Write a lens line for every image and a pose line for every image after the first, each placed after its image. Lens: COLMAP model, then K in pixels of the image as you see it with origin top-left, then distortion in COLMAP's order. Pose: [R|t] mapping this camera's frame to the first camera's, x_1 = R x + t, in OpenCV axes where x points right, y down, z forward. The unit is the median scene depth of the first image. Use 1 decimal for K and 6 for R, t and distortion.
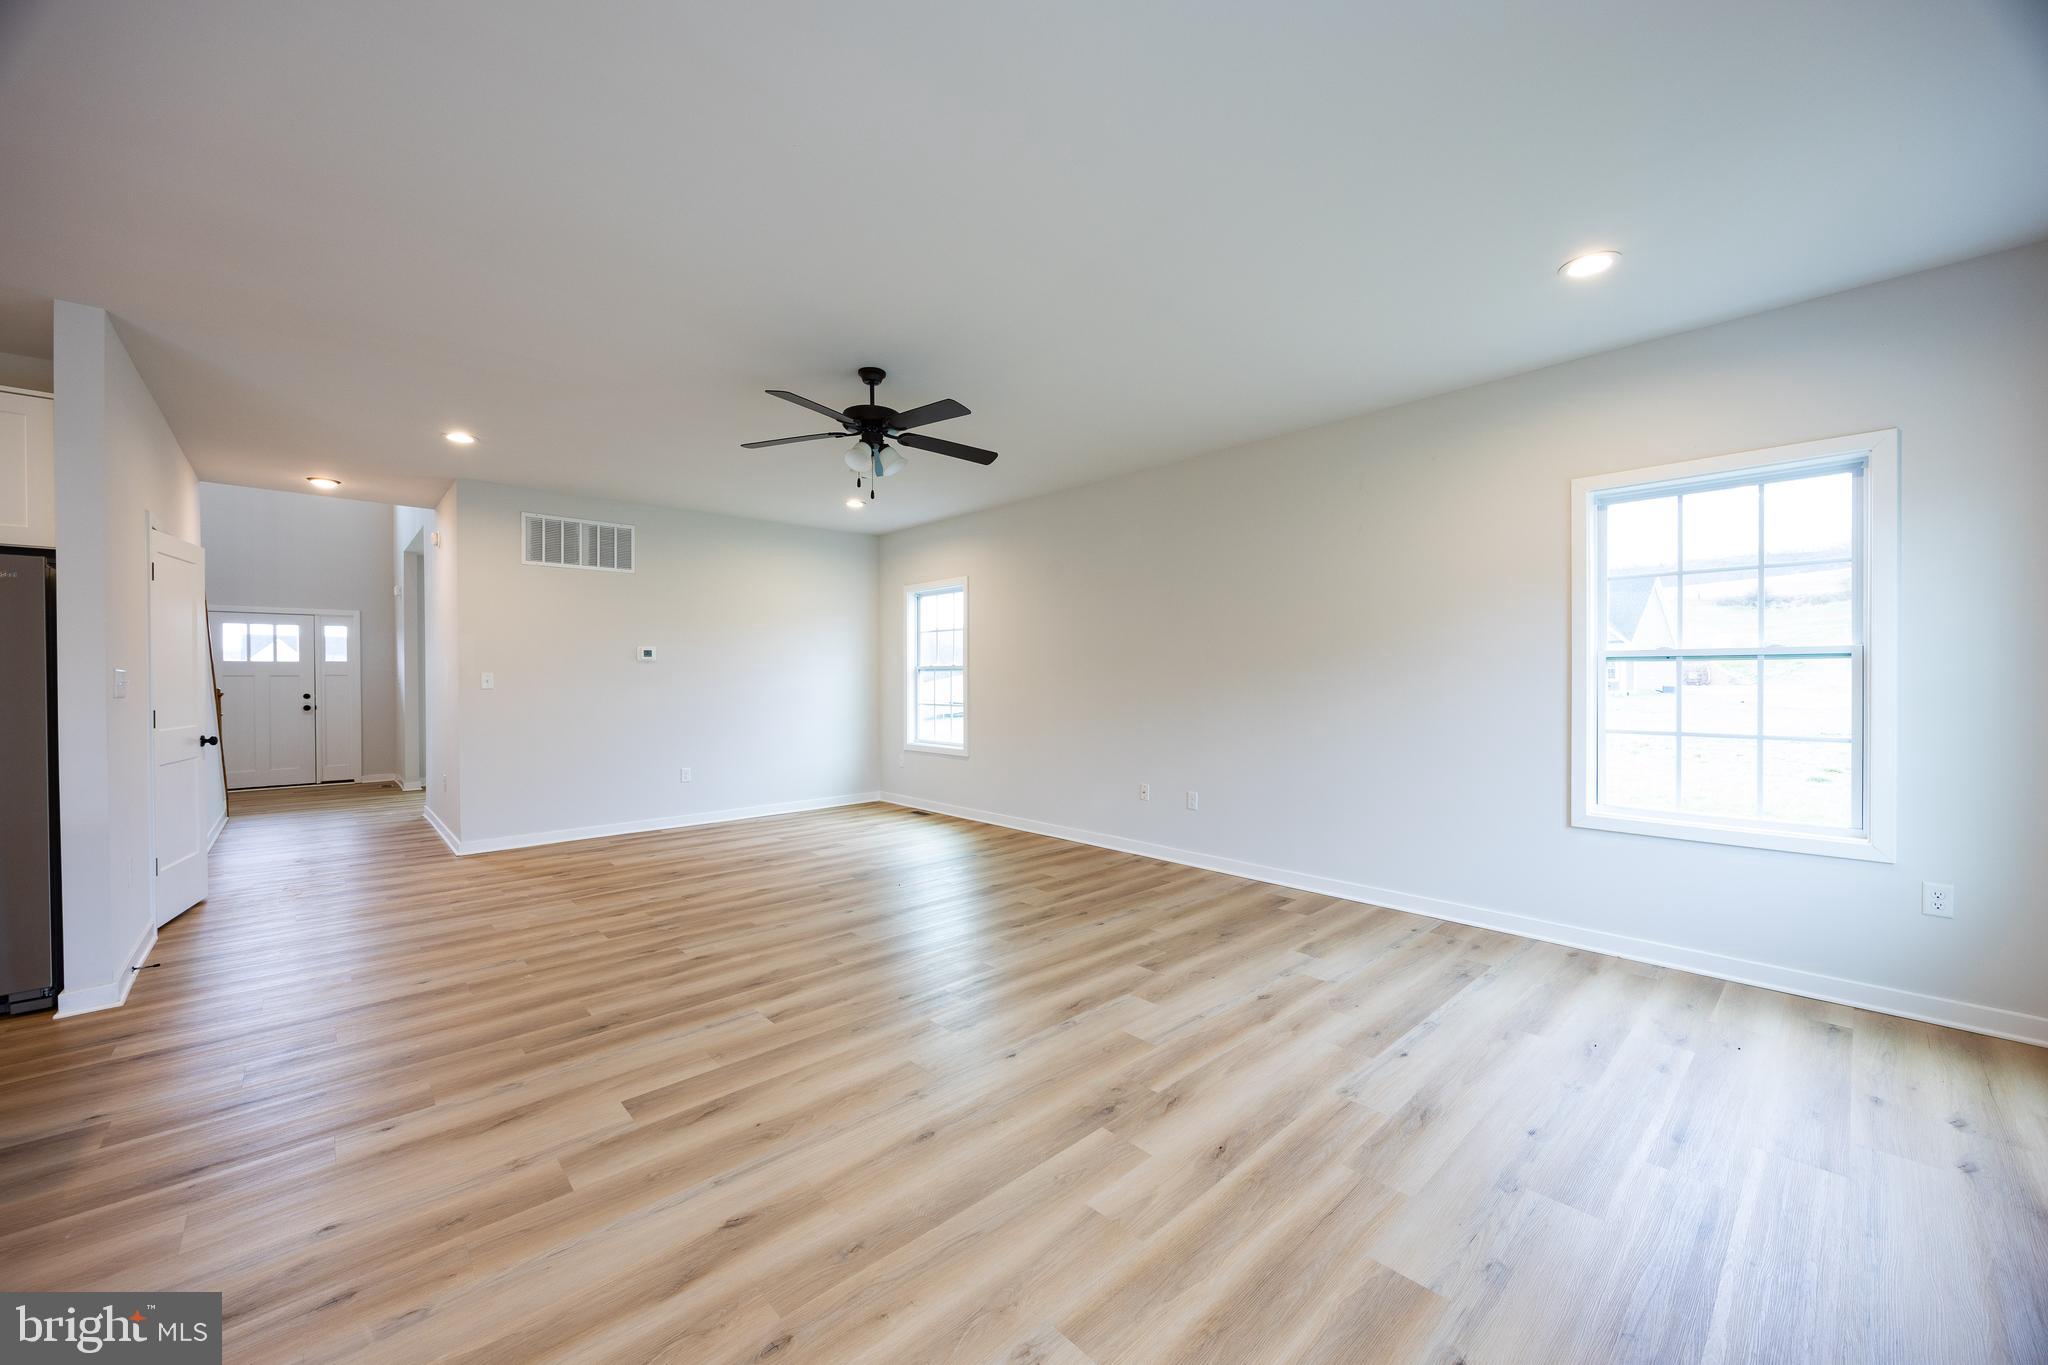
lens RADIAL K [[776.0, 0, 1025.7], [0, 776.0, 680.3], [0, 0, 1]] dist [-0.004552, 0.000313]
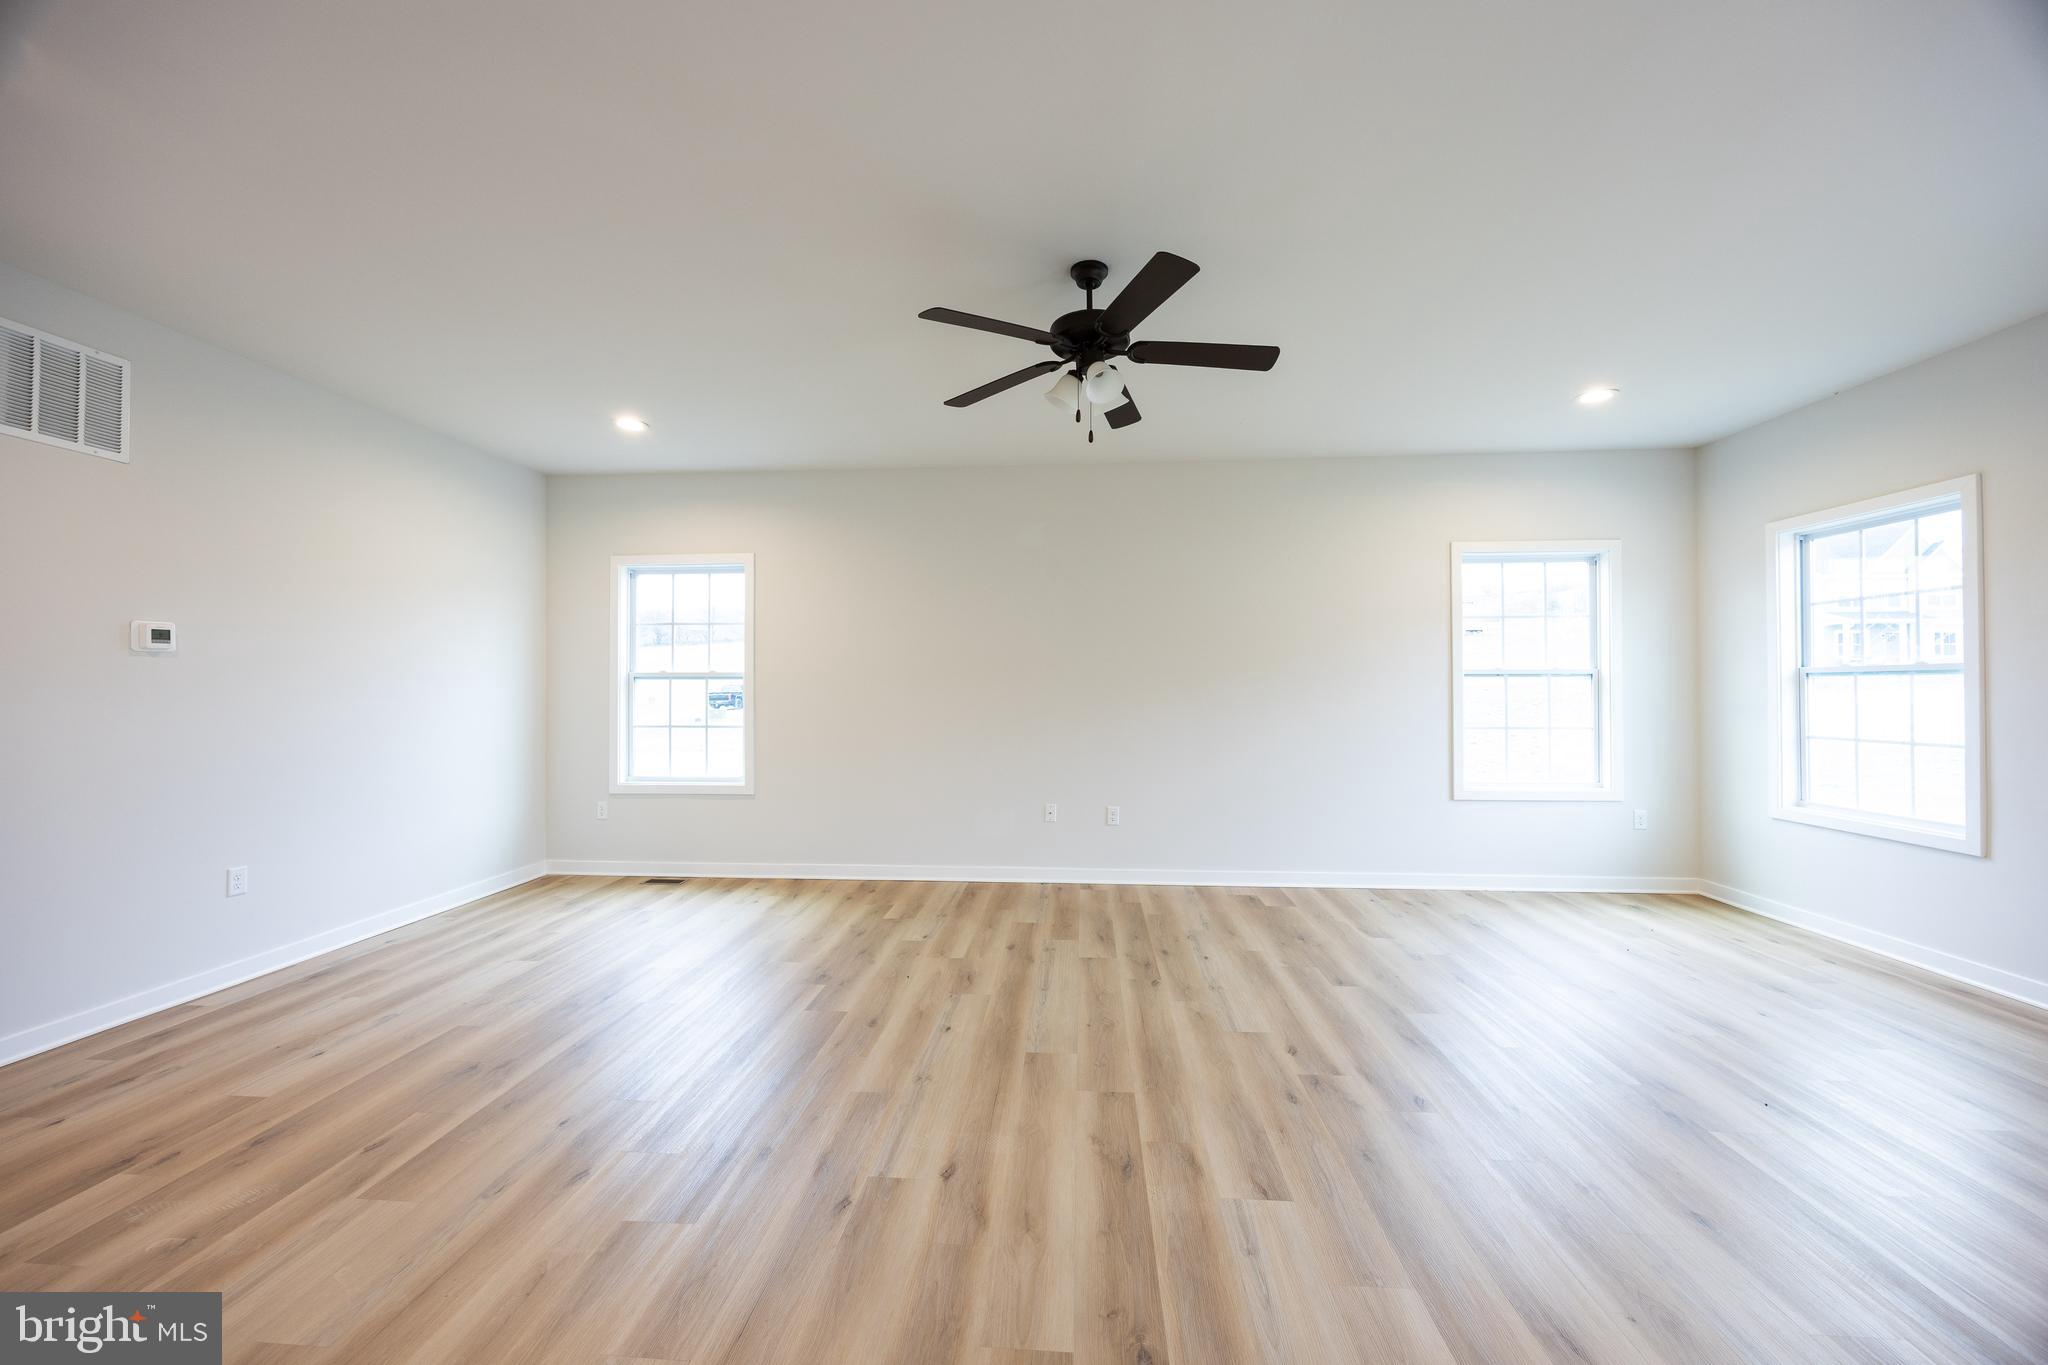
lens RADIAL K [[776.0, 0, 1018.6], [0, 776.0, 680.4], [0, 0, 1]] dist [-0.004552, 0.000313]
pose [[0.730497, 0.009420, 0.682851, -0.457615], [0.001419, 0.999882, -0.015311, 0.000578], [-0.682914, 0.012153, 0.730397, 0.317172]]
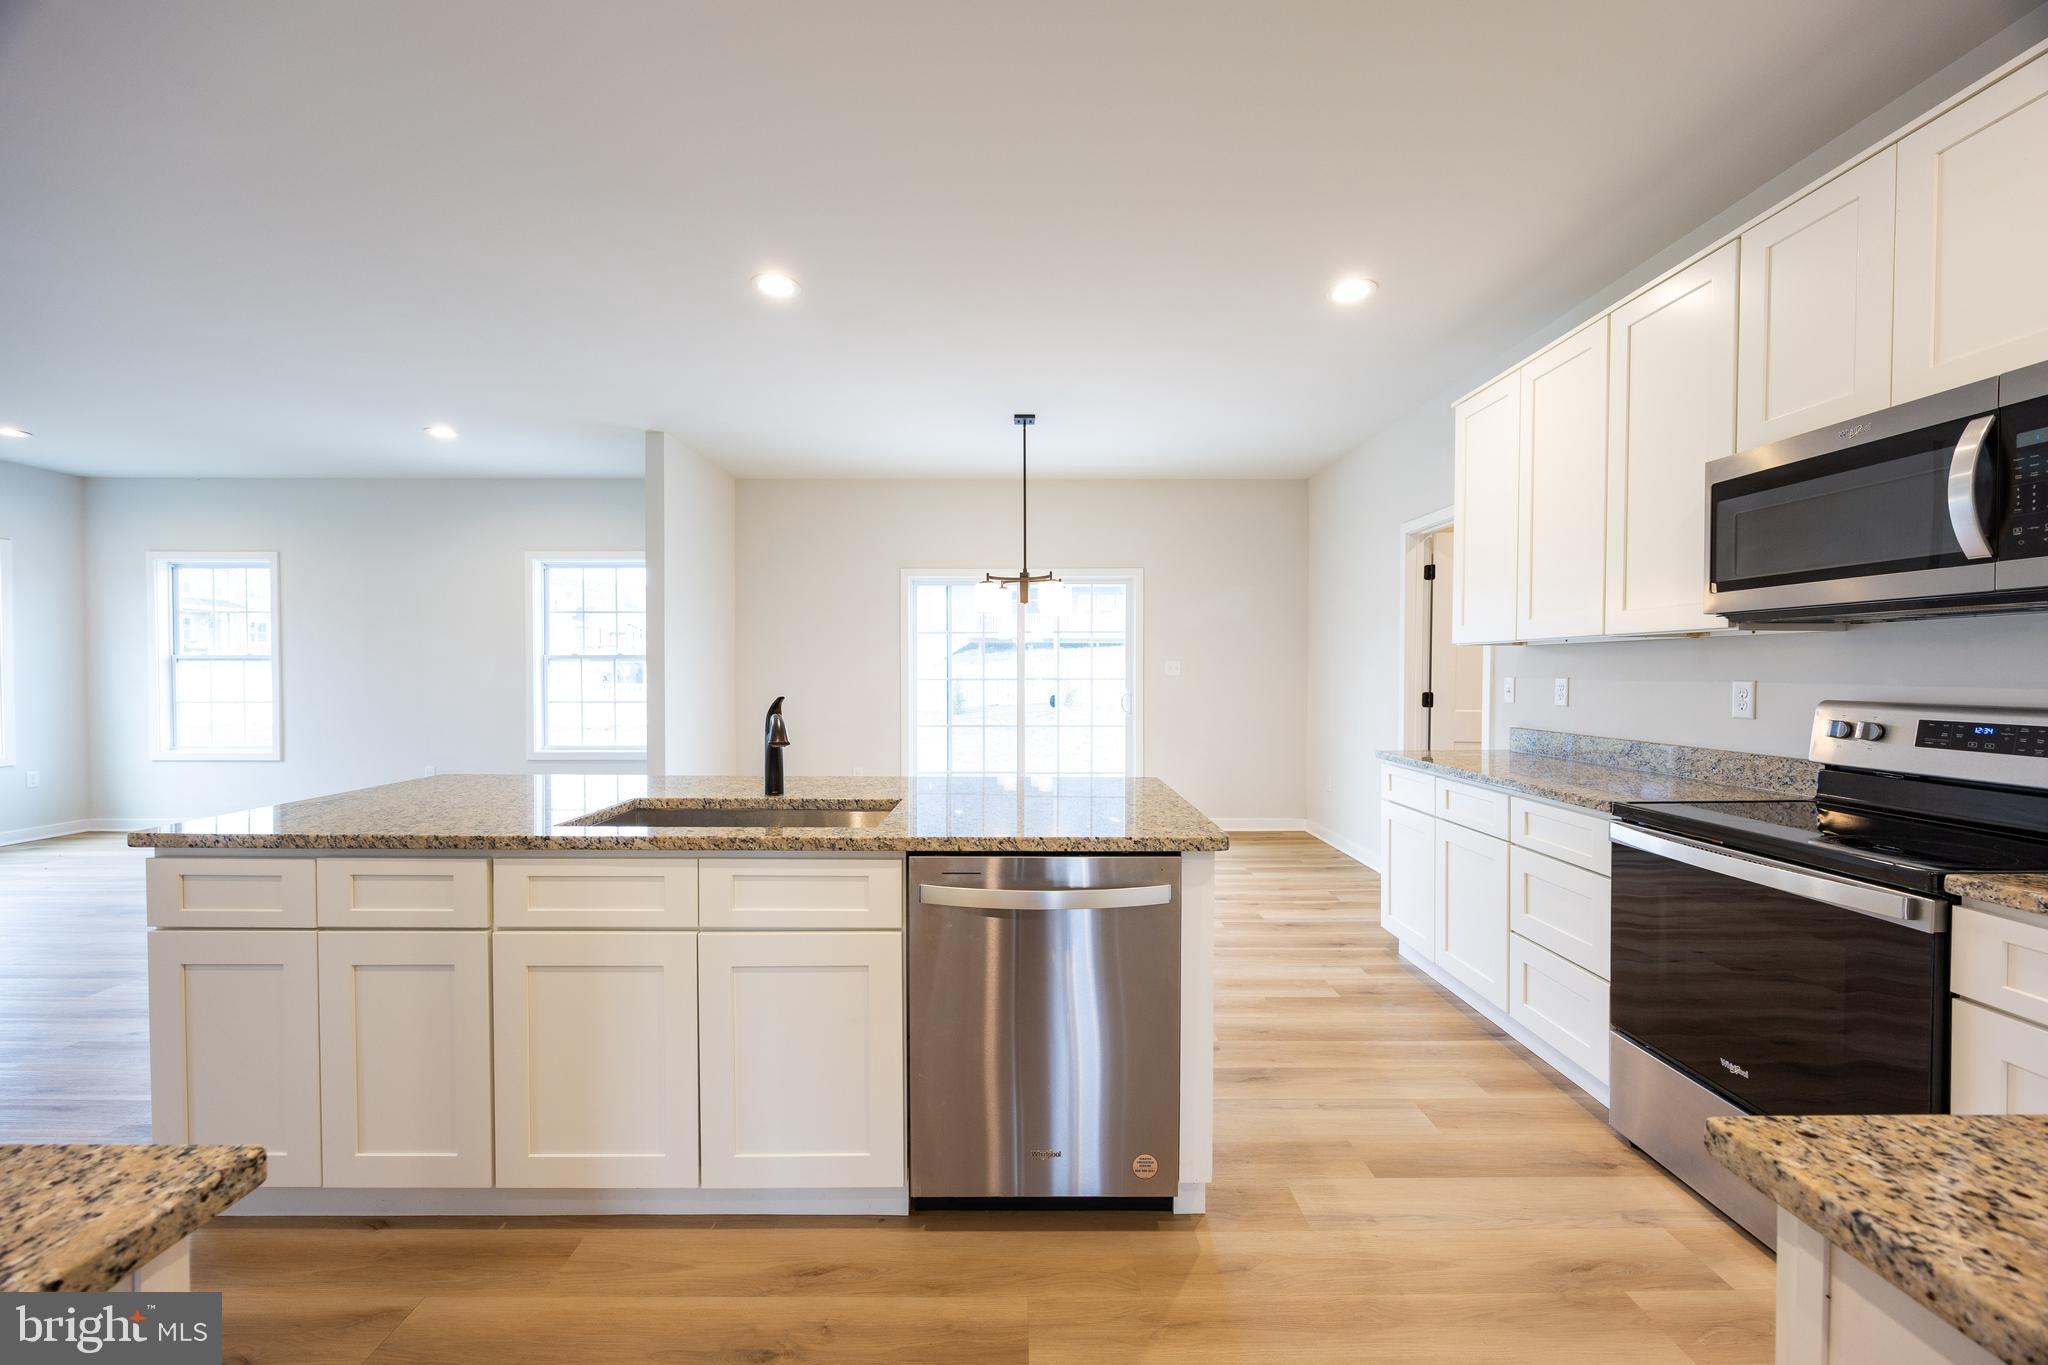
lens RADIAL K [[776.0, 0, 1019.8], [0, 776.0, 689.0], [0, 0, 1]] dist [-0.004552, 0.000313]
pose [[-0.741172, -0.013196, 0.671185, -0.989086], [0.003026, 0.999731, 0.022997, 0.004483], [-0.671308, 0.019075, -0.740933, 0.350662]]
